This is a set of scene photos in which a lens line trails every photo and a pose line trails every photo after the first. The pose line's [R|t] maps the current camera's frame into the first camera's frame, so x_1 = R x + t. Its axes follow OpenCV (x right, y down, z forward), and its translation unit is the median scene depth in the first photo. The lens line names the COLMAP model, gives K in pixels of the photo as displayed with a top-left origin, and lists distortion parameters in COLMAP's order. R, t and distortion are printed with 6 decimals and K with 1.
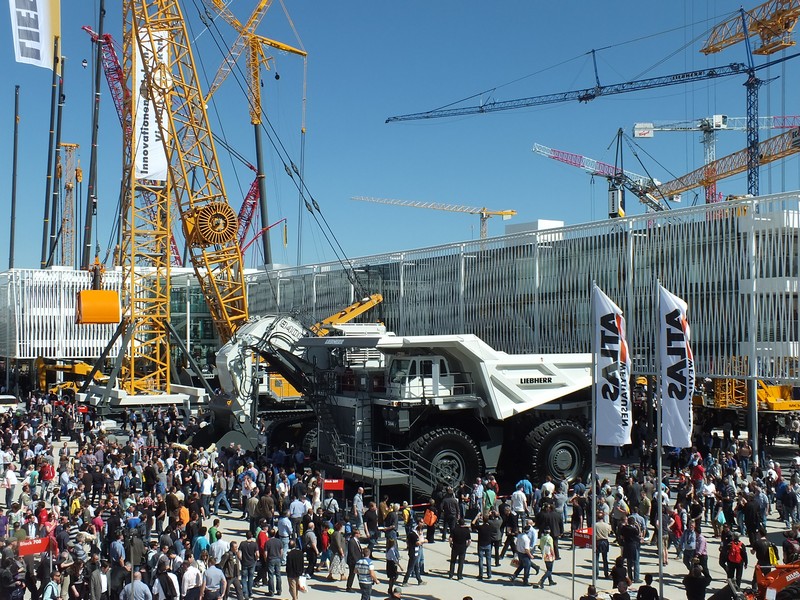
lens RADIAL K [[940.3, 0, 400.0], [0, 940.3, 300.0], [0, 0, 1]] dist [0.001105, -0.002643]
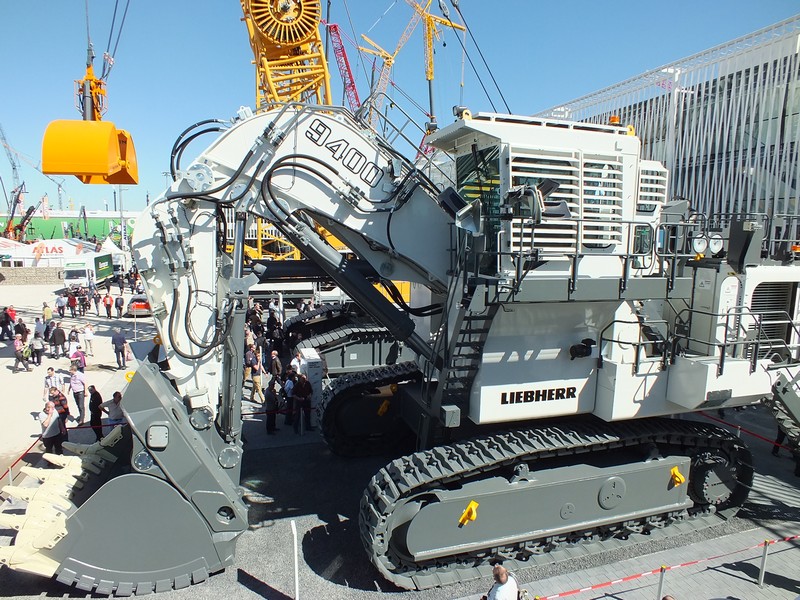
lens RADIAL K [[562.0, 0, 400.0], [0, 562.0, 300.0], [0, 0, 1]] dist [-0.004142, -0.002240]
pose [[0.978568, 0.044683, -0.201018, -0.054403], [-0.010110, 0.985423, 0.169823, 0.048530], [0.205676, -0.164151, 0.964755, 0.797103]]
